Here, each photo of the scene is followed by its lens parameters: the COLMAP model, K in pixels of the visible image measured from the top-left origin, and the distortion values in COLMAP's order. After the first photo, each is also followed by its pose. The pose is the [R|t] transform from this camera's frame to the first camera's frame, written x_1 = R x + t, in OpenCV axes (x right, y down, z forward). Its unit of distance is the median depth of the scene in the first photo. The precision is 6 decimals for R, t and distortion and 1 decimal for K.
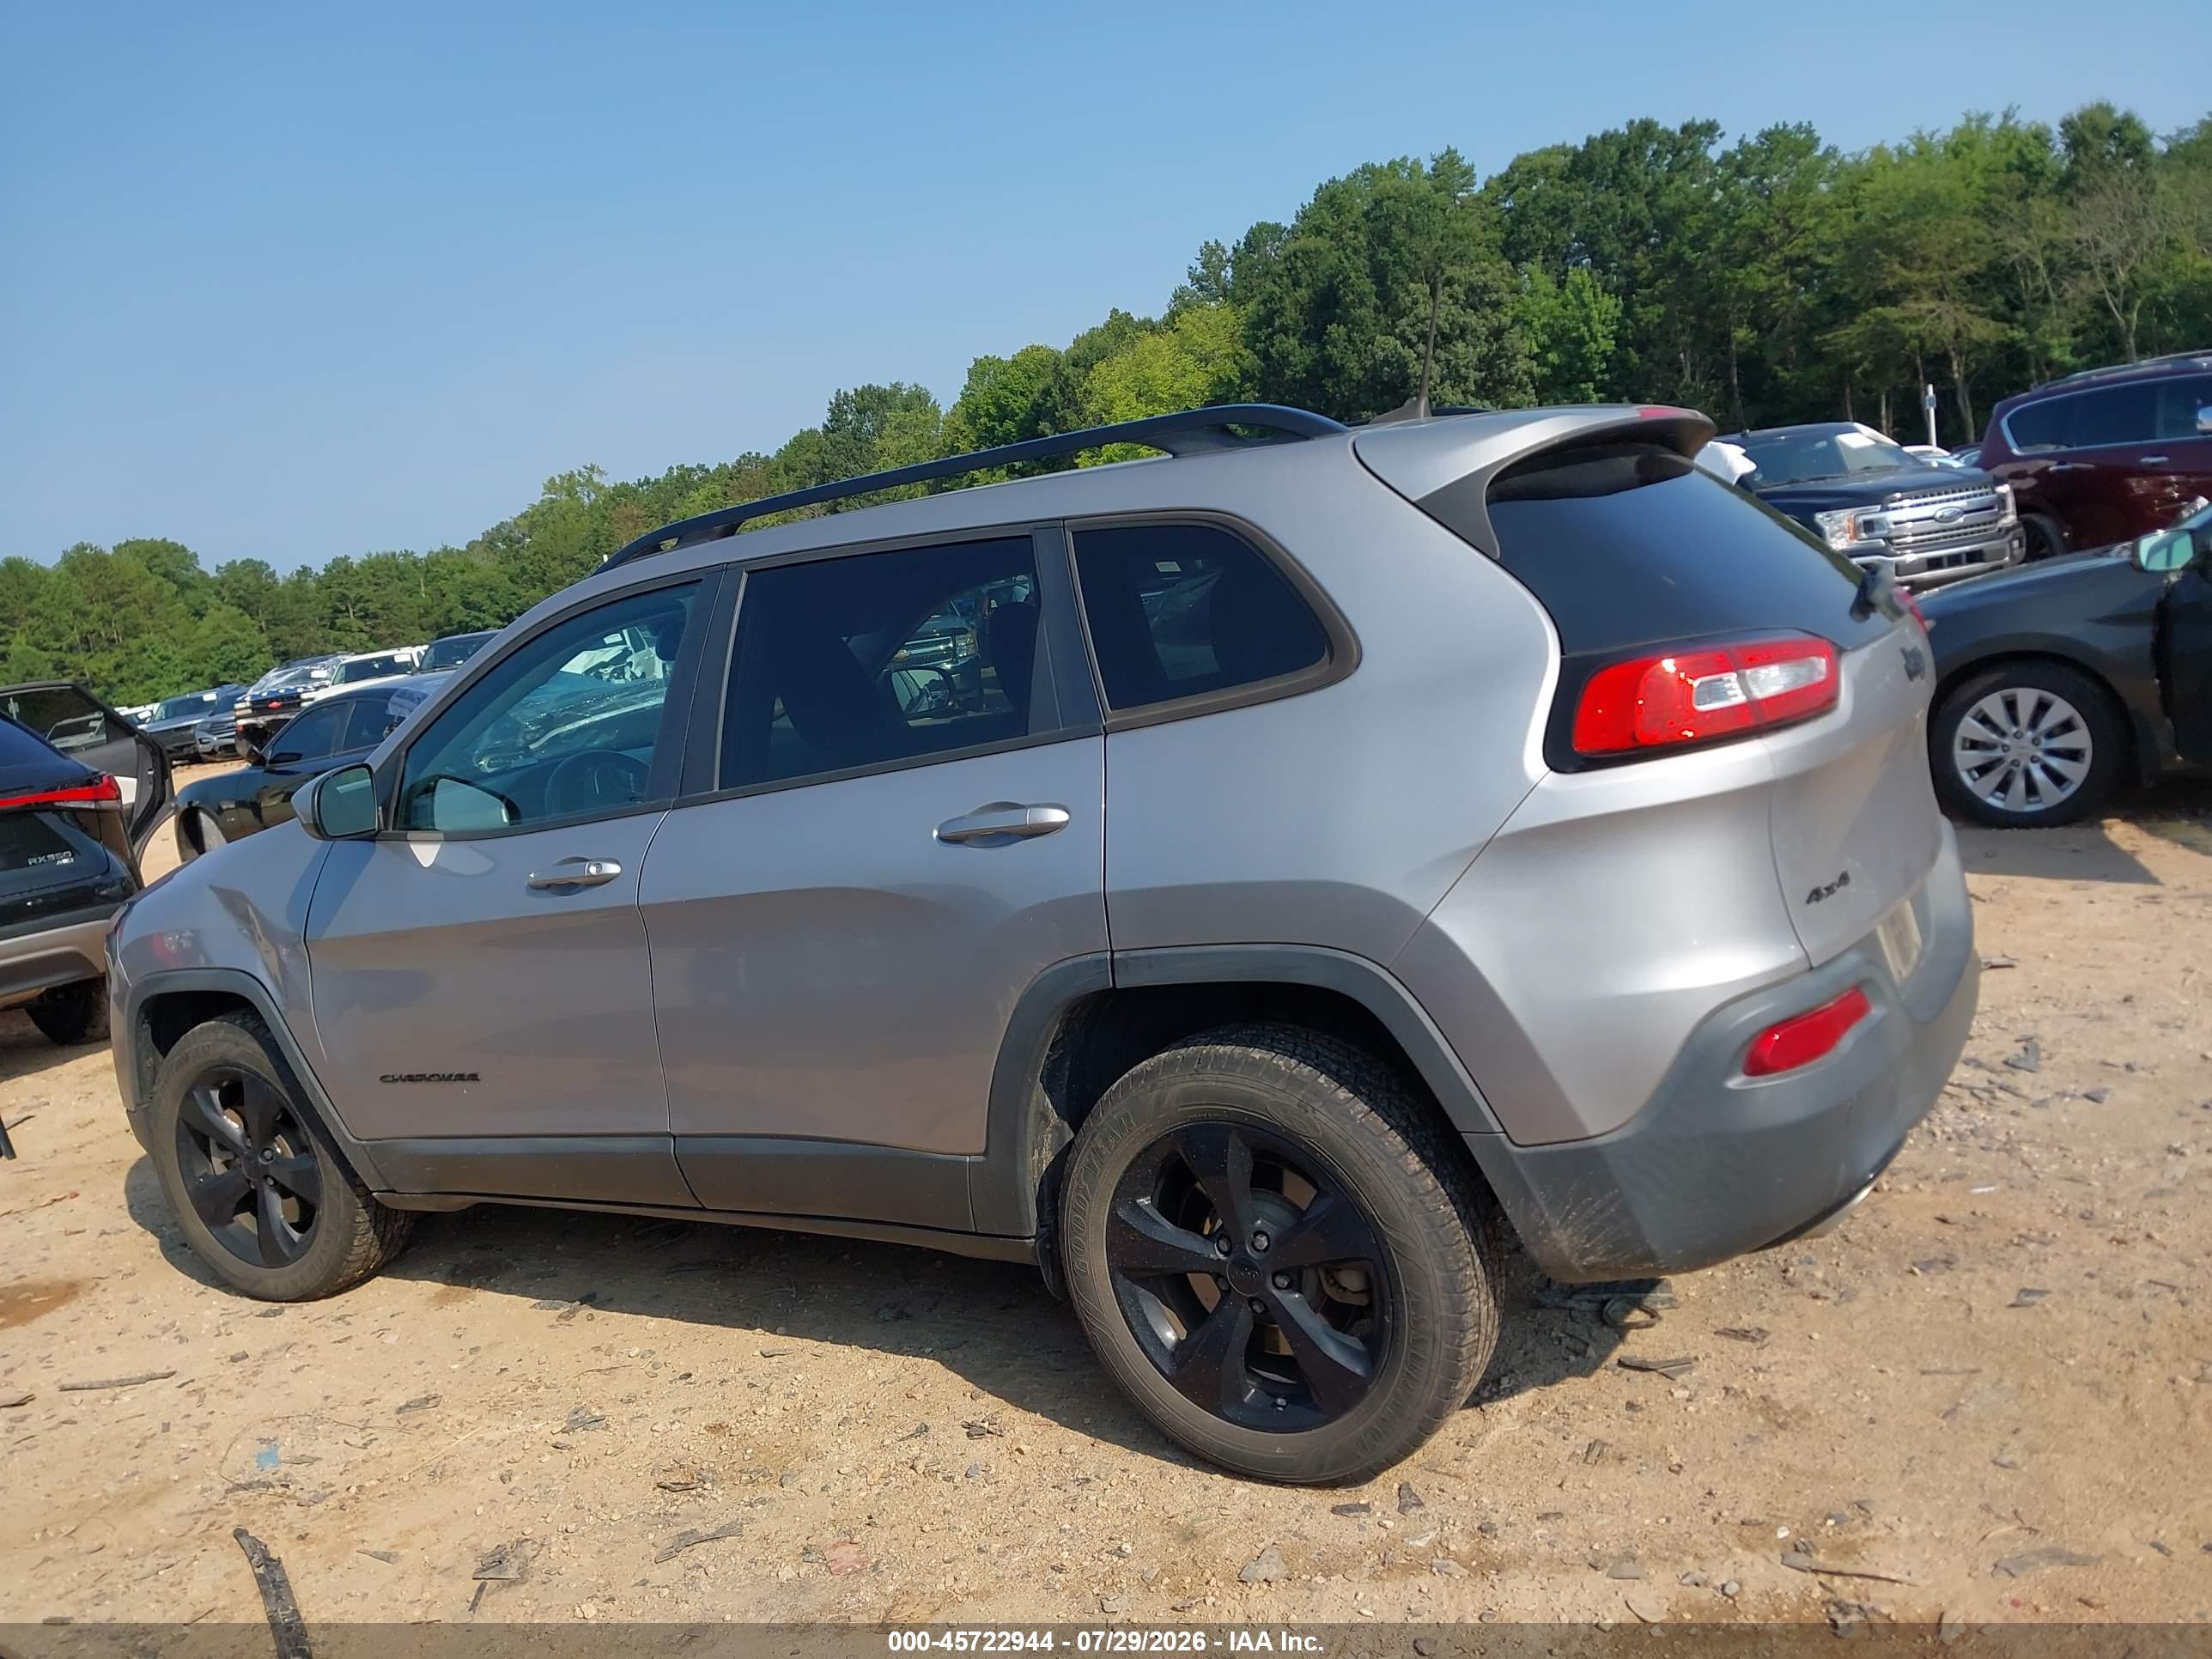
lens RADIAL K [[1652.7, 0, 1106.0], [0, 1652.7, 829.5], [0, 0, 1]] dist [0.006983, 0.003262]
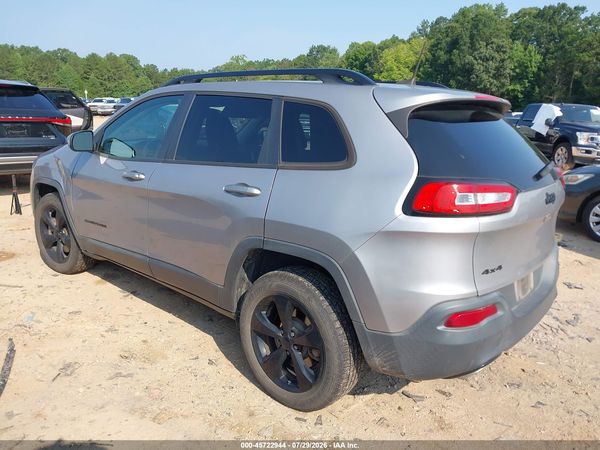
lens RADIAL K [[448.9, 0, 305.0], [0, 448.9, 217.9], [0, 0, 1]] dist [-0.001252, 0.008979]
pose [[0.972324, 0.209134, -0.104158, 0.109060], [-0.198011, 0.974262, 0.107731, -0.047337], [0.124007, -0.084126, 0.988709, 0.107698]]
